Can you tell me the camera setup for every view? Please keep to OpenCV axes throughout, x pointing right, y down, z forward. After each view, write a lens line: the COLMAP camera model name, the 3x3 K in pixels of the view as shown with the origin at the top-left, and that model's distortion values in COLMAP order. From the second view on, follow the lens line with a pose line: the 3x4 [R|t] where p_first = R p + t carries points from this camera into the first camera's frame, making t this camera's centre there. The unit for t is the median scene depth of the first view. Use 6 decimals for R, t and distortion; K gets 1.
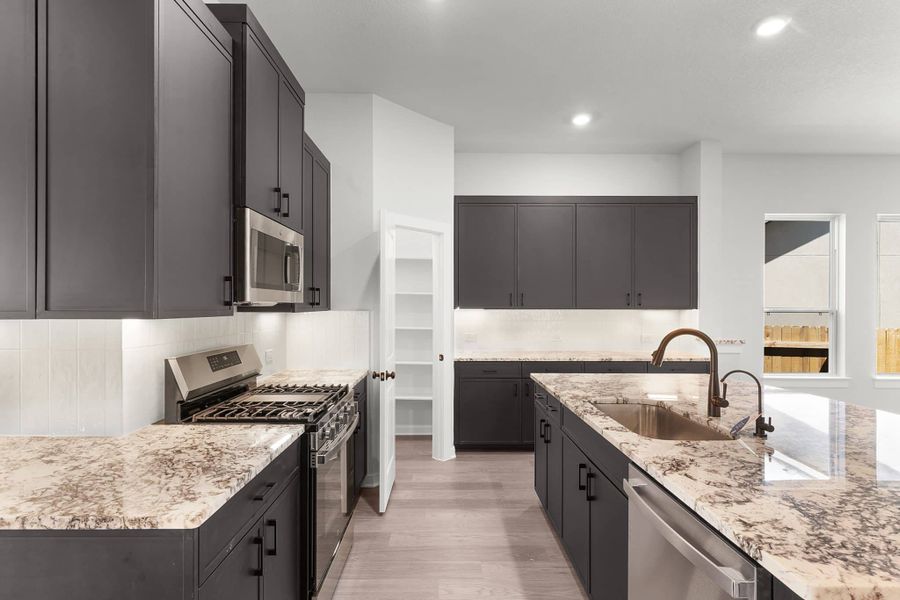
lens RADIAL K [[441.5, 0, 450.0], [0, 441.5, 300.0], [0, 0, 1]] dist [0.002086, -0.000591]
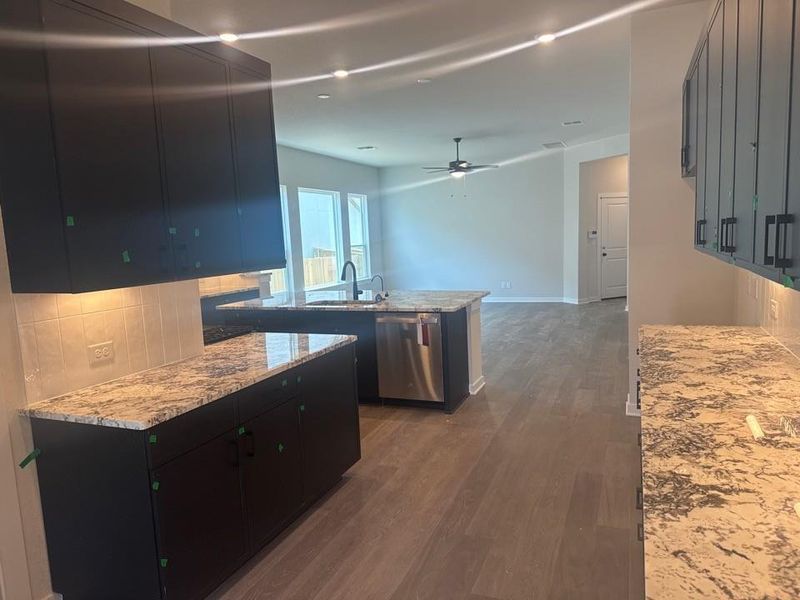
lens RADIAL K [[573.4, 0, 398.2], [0, 573.4, 304.1], [0, 0, 1]] dist [0.002095, -0.001448]
pose [[0.415207, -0.137455, 0.899283, -2.393702], [0.037918, 0.990275, 0.133856, -0.109528], [-0.908937, -0.021479, 0.416381, -0.462216]]
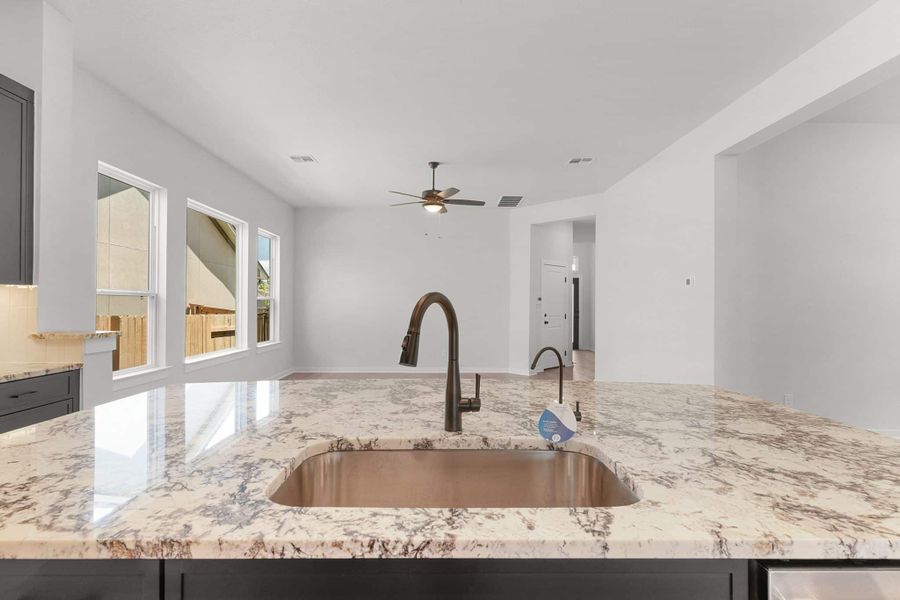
lens RADIAL K [[441.5, 0, 450.0], [0, 441.5, 300.0], [0, 0, 1]] dist [0.002086, -0.000591]
pose [[0.015136, 0.004139, 0.999877, -0.041823], [-0.013989, 0.999894, -0.003927, 0.102693], [-0.999788, -0.013928, 0.015192, 1.288665]]
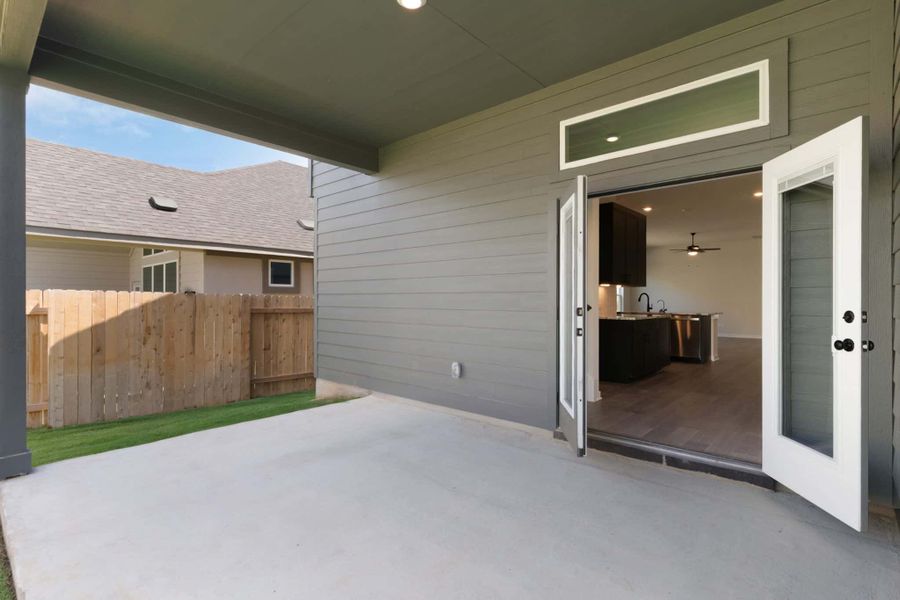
lens RADIAL K [[441.5, 0, 450.0], [0, 441.5, 300.0], [0, 0, 1]] dist [0.002086, -0.000591]
pose [[0.692544, -0.010703, 0.721296, -5.285285], [-0.000121, 0.999888, 0.014954, 0.089665], [-0.721375, -0.010443, 0.692465, -0.858247]]
